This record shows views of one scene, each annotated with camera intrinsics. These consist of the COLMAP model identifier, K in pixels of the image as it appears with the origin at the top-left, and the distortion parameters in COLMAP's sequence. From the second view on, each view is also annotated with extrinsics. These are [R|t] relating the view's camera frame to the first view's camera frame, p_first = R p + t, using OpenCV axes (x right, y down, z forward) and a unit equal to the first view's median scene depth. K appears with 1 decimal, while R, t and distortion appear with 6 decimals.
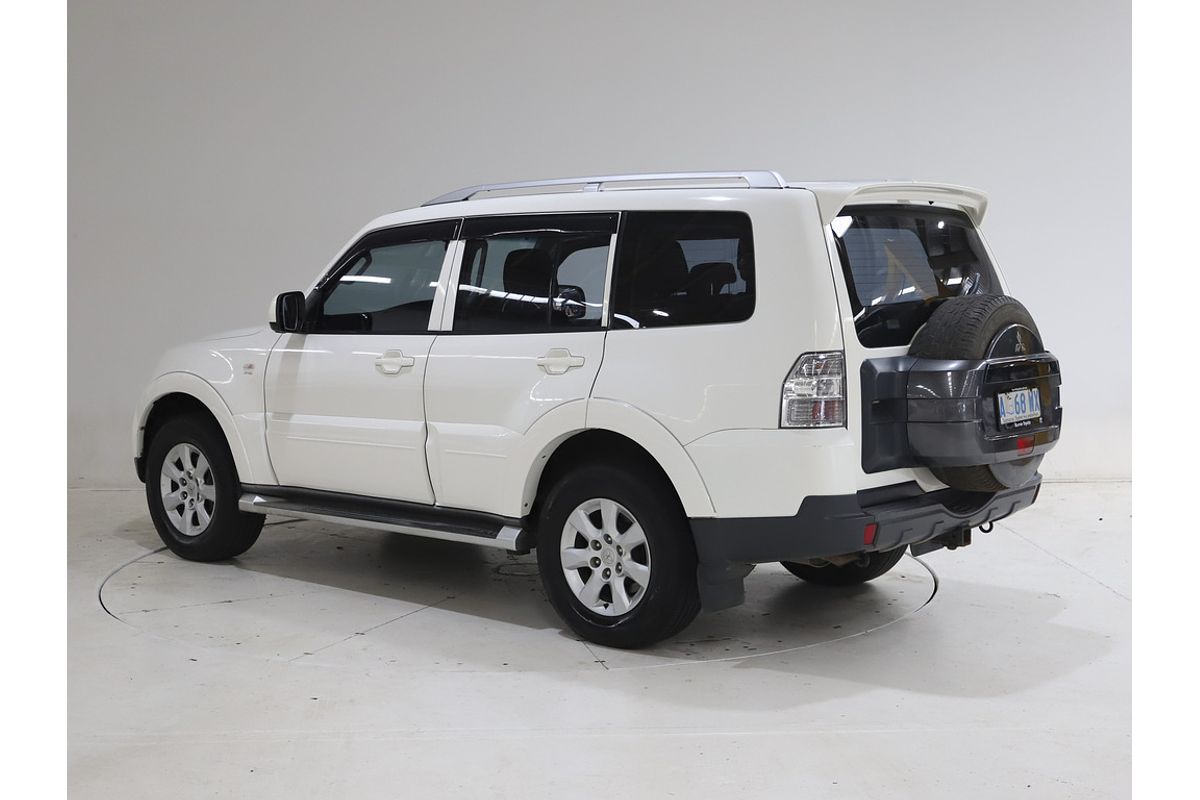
lens RADIAL K [[1605.7, 0, 603.2], [0, 1605.7, 401.4], [0, 0, 1]] dist [0.014378, 0.000000]
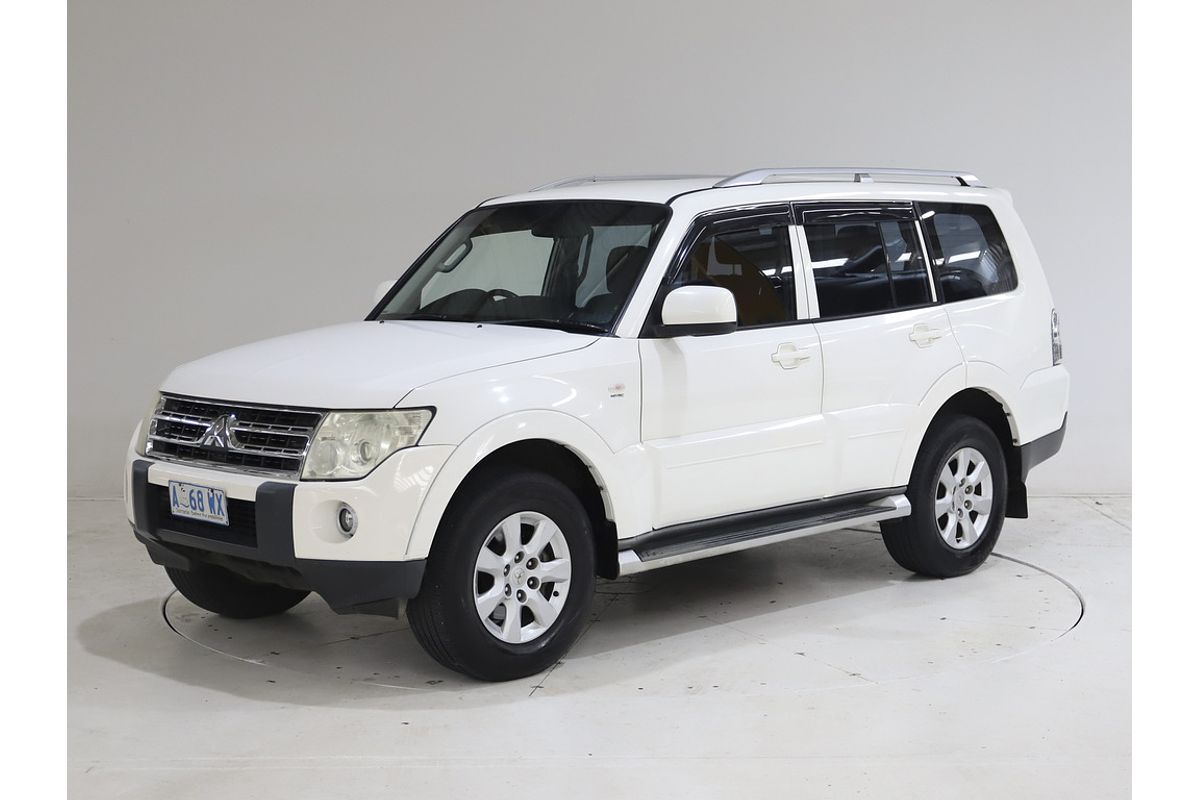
lens RADIAL K [[1851.1, 0, 600.0], [0, 1851.1, 403.9], [0, 0, 1]] dist [-0.001995, 0.000000]
pose [[0.075849, -0.087945, 0.993233, -1.269619], [0.098148, 0.991924, 0.080334, -0.098787], [-0.992277, 0.091391, 0.083868, 1.076376]]
